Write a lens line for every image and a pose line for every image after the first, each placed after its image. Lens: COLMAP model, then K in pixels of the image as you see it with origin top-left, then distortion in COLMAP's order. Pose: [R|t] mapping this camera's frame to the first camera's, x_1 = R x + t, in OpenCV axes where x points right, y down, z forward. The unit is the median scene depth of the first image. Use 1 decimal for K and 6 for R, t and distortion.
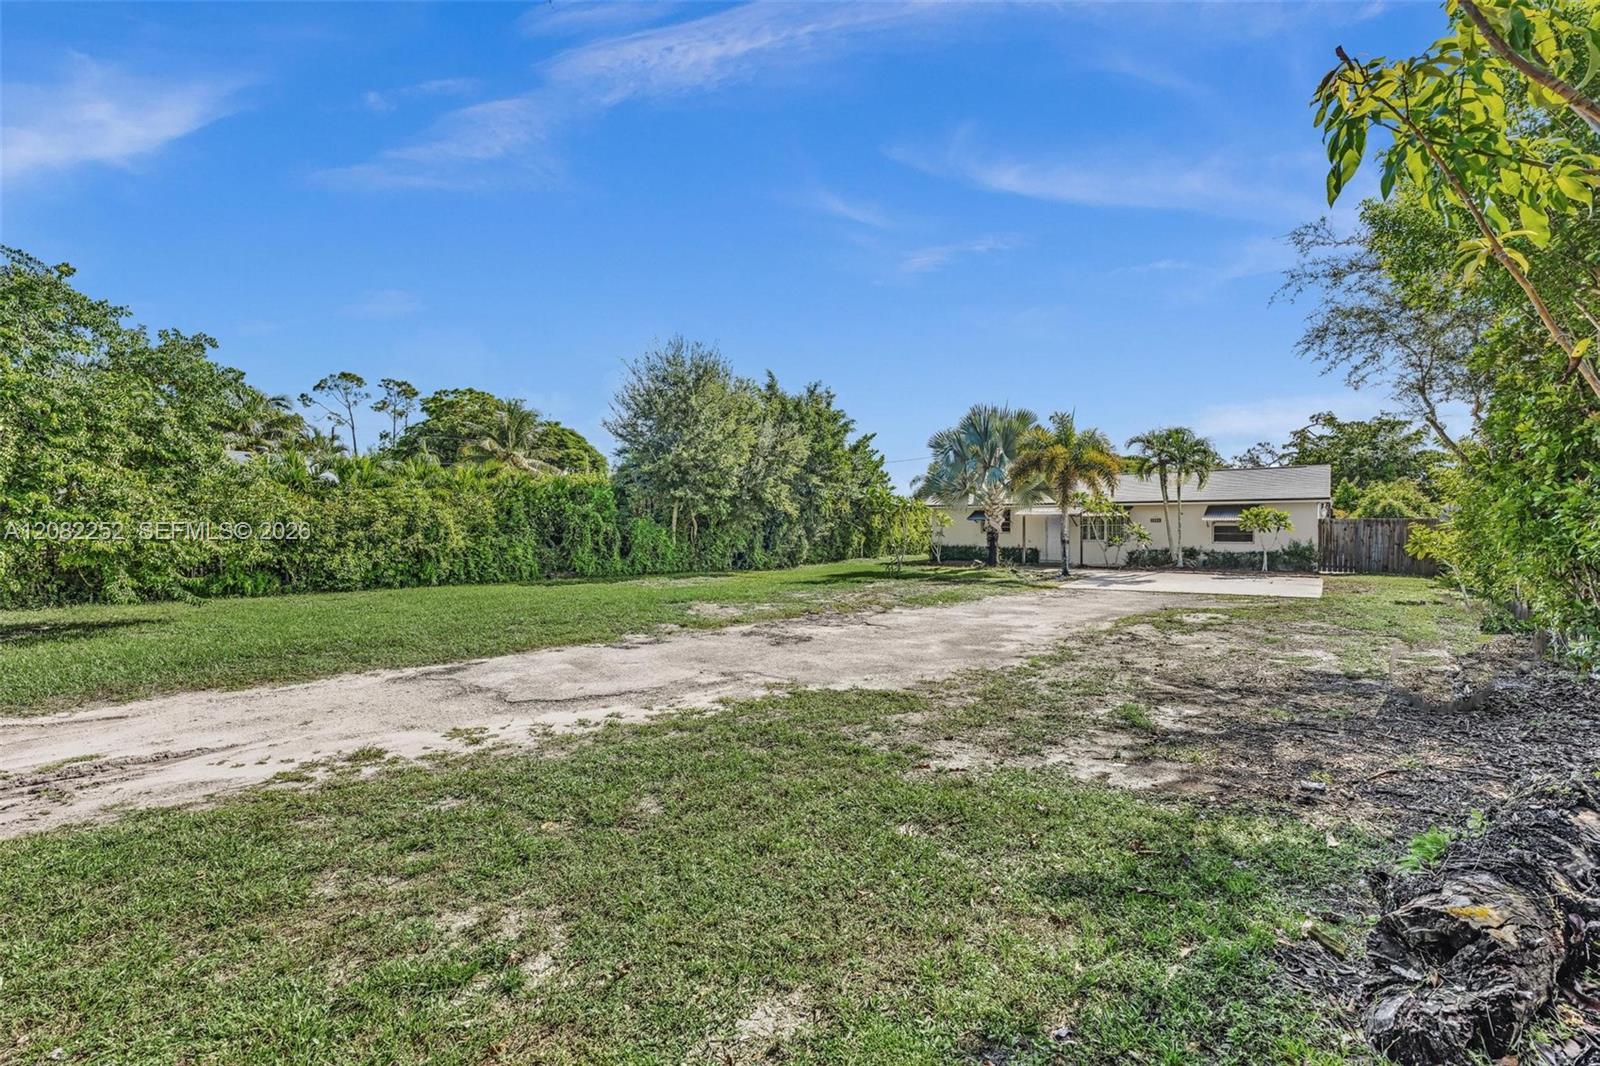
lens RADIAL K [[734.3, 0, 794.5], [0, 734.3, 532.4], [0, 0, 1]] dist [-0.001963, -0.000190]
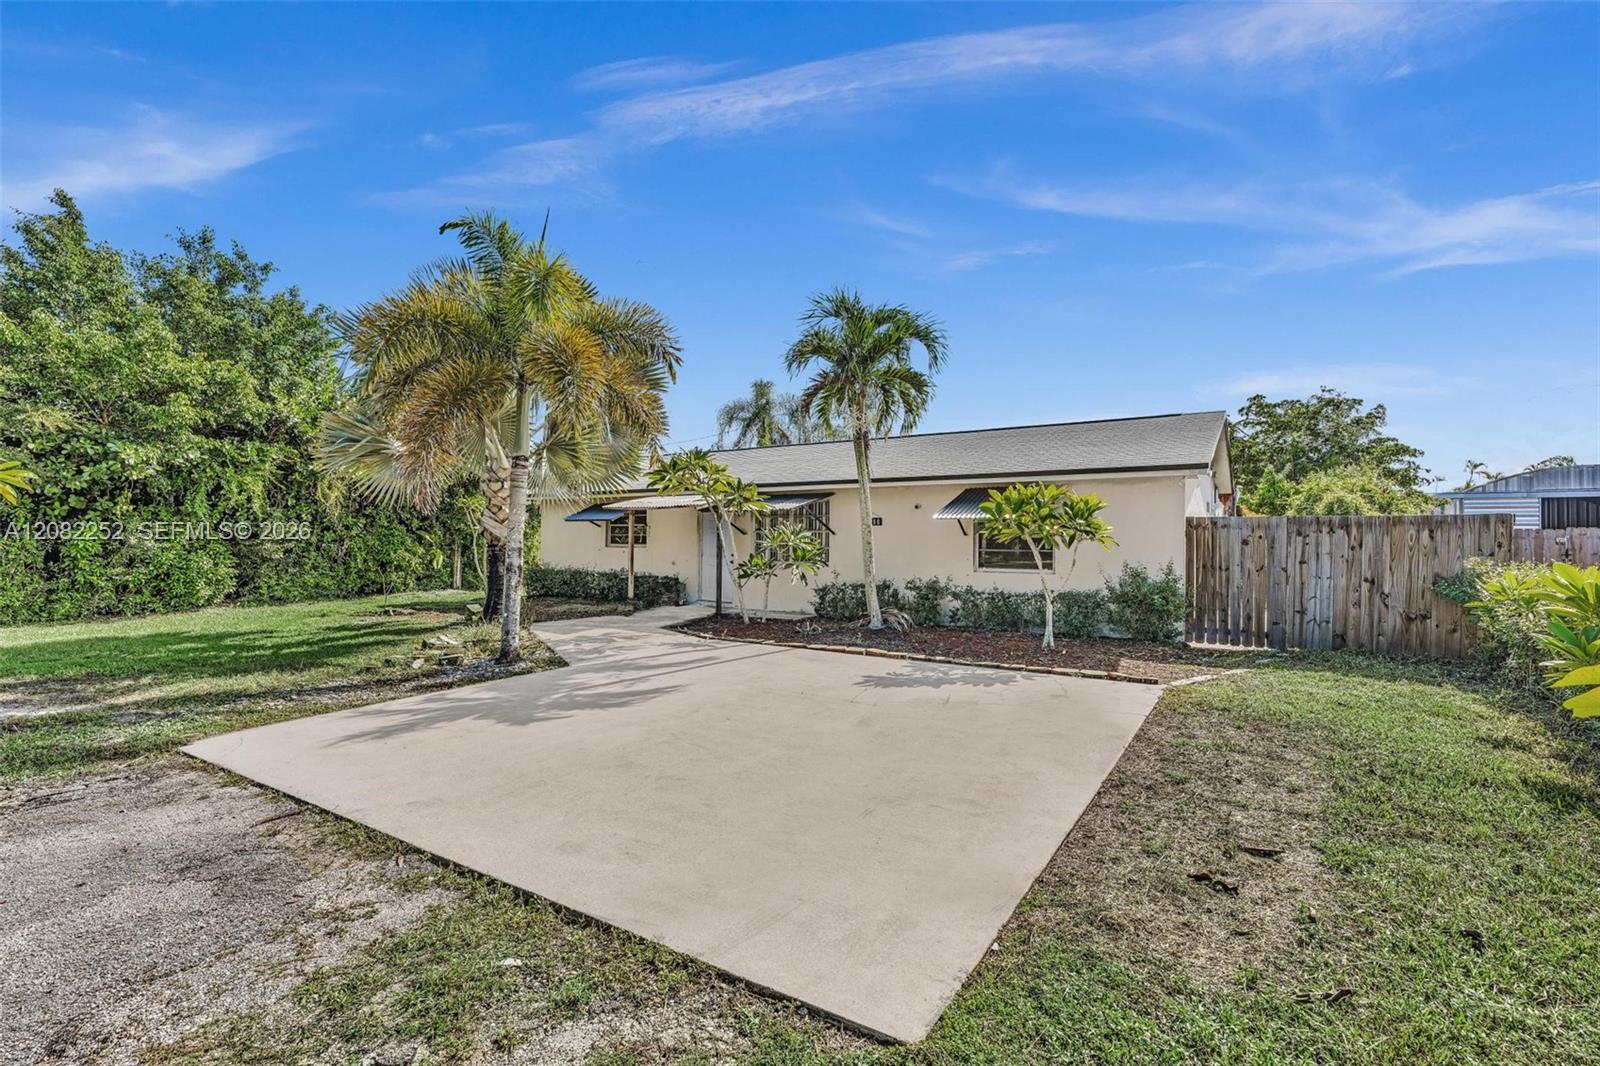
lens RADIAL K [[734.3, 0, 802.9], [0, 734.3, 532.7], [0, 0, 1]] dist [-0.001963, -0.000190]
pose [[0.998211, 0.006964, 0.059385, 0.418496], [-0.005753, 0.999773, -0.020536, 0.000419], [-0.059515, 0.020158, 0.998024, 0.527827]]
